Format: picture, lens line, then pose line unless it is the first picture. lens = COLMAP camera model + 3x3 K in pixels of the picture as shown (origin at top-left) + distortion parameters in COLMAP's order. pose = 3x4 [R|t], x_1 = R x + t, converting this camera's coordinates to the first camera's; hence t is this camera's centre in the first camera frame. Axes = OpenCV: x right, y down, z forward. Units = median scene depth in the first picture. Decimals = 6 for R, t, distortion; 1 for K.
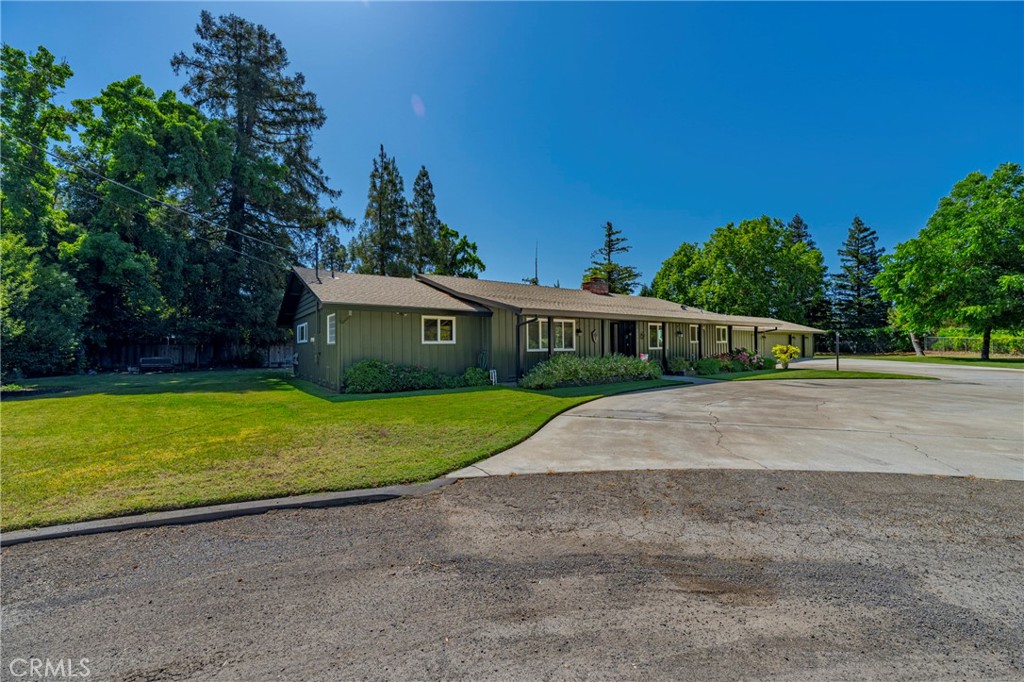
lens RADIAL K [[399.3, 0, 512.0], [0, 399.3, 341.0], [0, 0, 1]] dist [0.002785, -0.004246]
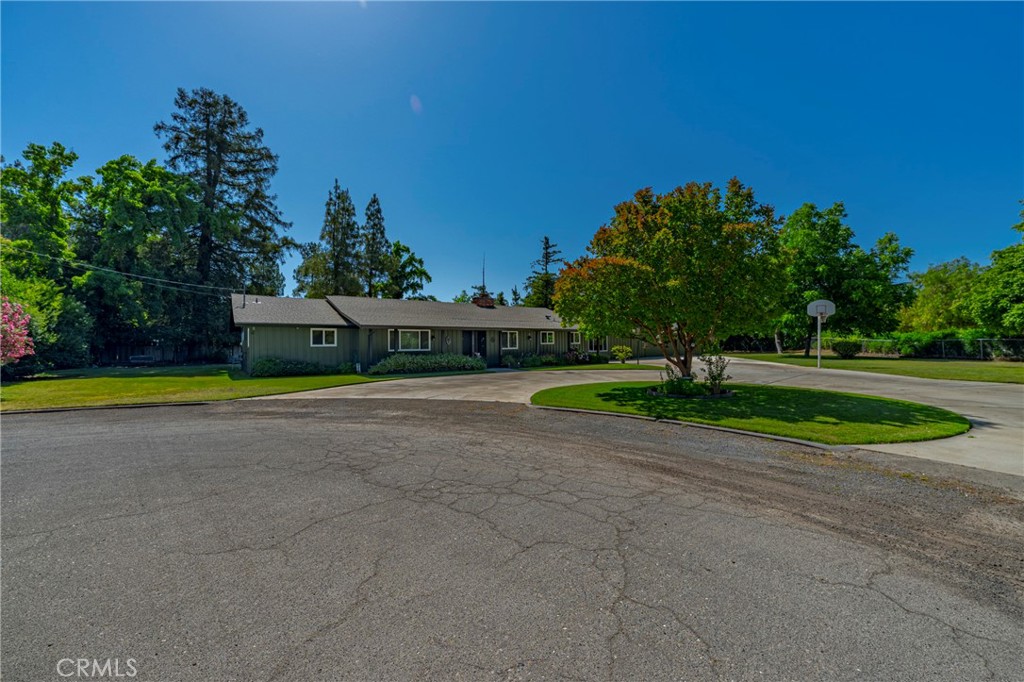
lens RADIAL K [[396.2, 0, 512.0], [0, 396.2, 341.0], [0, 0, 1]] dist [-0.002253, -0.000182]
pose [[0.999975, -0.001174, 0.006931, 0.296164], [0.001145, 0.999990, 0.004291, -0.011083], [-0.006936, -0.004283, 0.999967, -0.293246]]
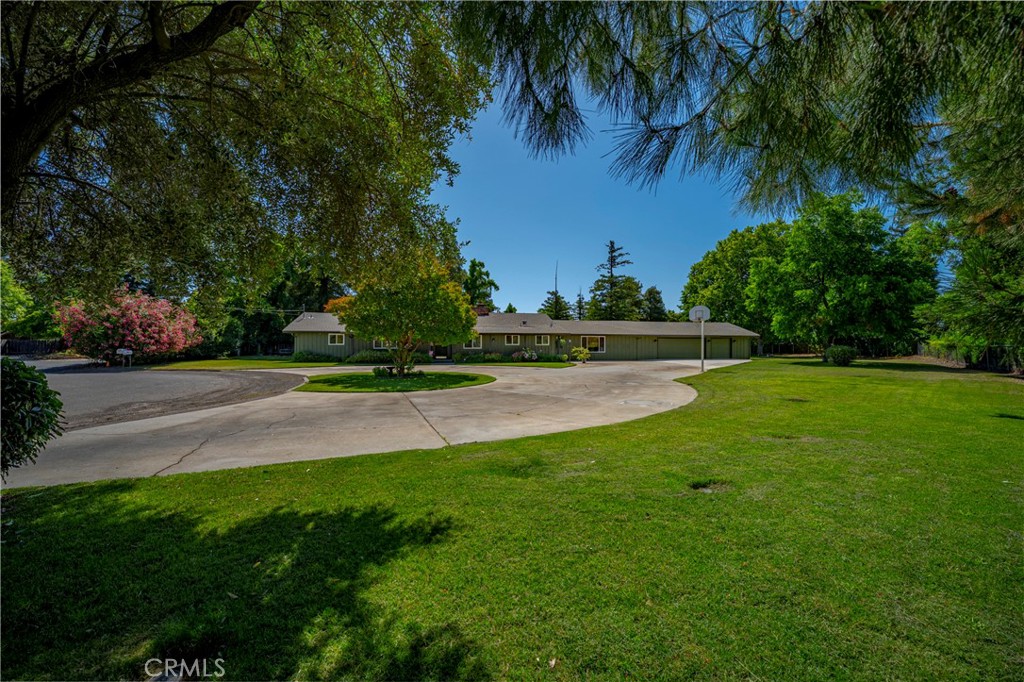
lens RADIAL K [[399.3, 0, 512.0], [0, 399.3, 341.0], [0, 0, 1]] dist [0.002785, -0.004246]
pose [[0.913943, 0.004170, -0.405821, 0.986072], [-0.001626, 0.999977, 0.006614, -0.019779], [0.405839, -0.005385, 0.913929, -0.436357]]
